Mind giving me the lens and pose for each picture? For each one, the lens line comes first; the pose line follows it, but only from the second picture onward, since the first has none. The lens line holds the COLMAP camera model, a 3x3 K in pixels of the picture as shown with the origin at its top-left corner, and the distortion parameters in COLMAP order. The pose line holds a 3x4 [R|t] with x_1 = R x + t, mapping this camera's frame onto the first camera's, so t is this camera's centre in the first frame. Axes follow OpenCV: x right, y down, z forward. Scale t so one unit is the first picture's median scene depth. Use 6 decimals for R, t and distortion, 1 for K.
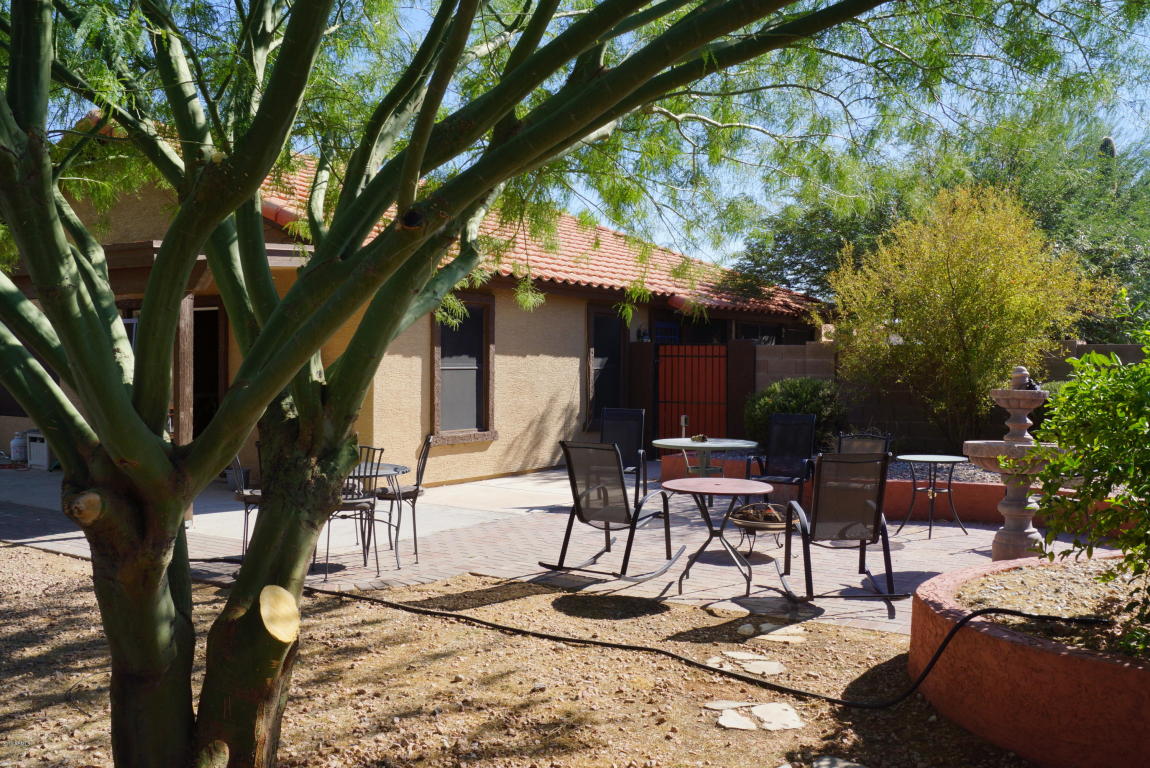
lens RADIAL K [[1051.9, 0, 564.9], [0, 1051.9, 381.4], [0, 0, 1]] dist [-0.086464, 0.000000]
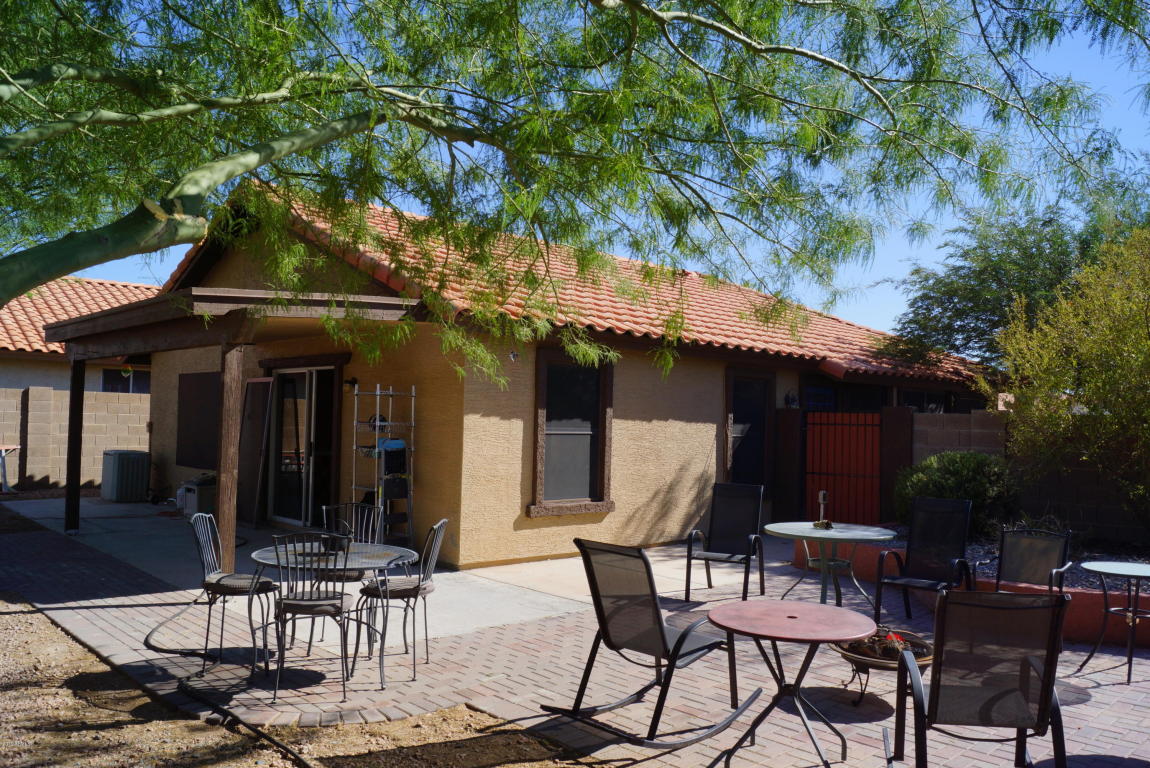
lens RADIAL K [[892.1, 0, 556.8], [0, 892.1, 388.8], [0, 0, 1]] dist [-0.089016, 0.018948]
pose [[0.971979, 0.009810, -0.234861, 0.070833], [-0.023684, 0.998132, -0.056325, -0.006515], [0.233870, 0.060309, 0.970396, 0.222274]]
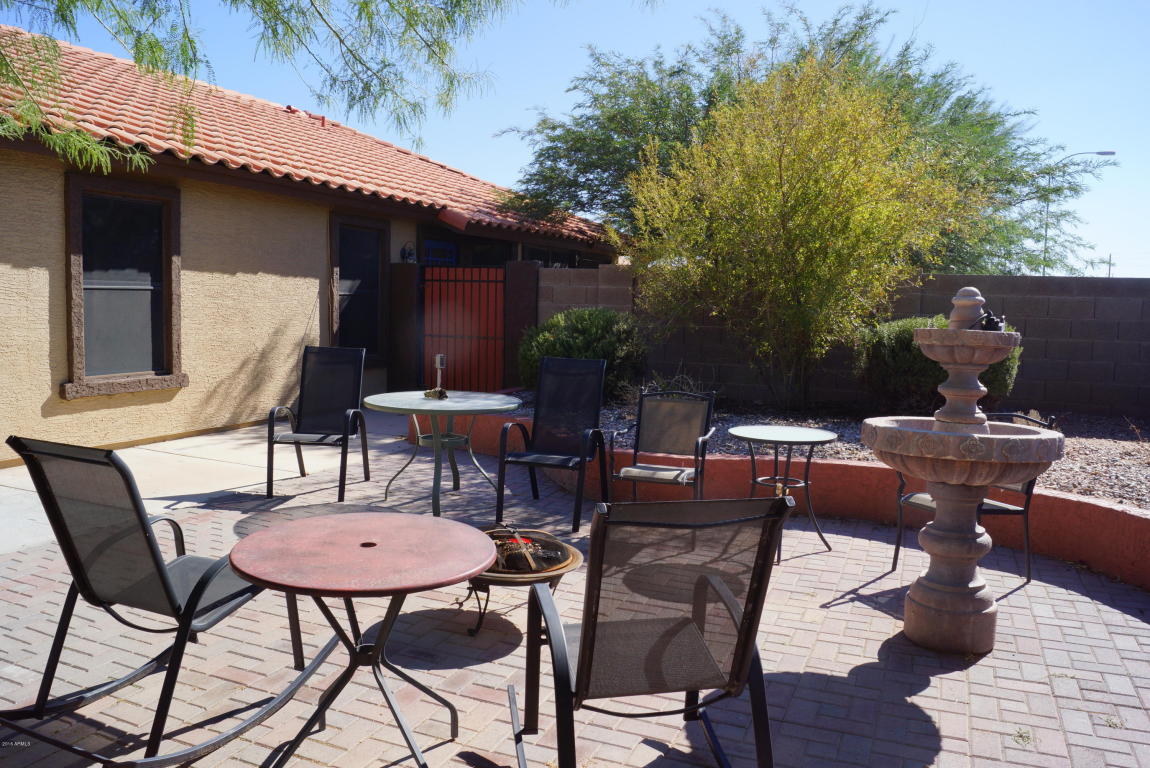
lens RADIAL K [[892.1, 0, 556.6], [0, 892.1, 392.3], [0, 0, 1]] dist [-0.089016, 0.018948]
pose [[0.984925, 0.001045, 0.172981, 0.086127], [-0.016108, 0.996191, 0.085701, 0.002763], [-0.172232, -0.087195, 0.981190, 0.348700]]
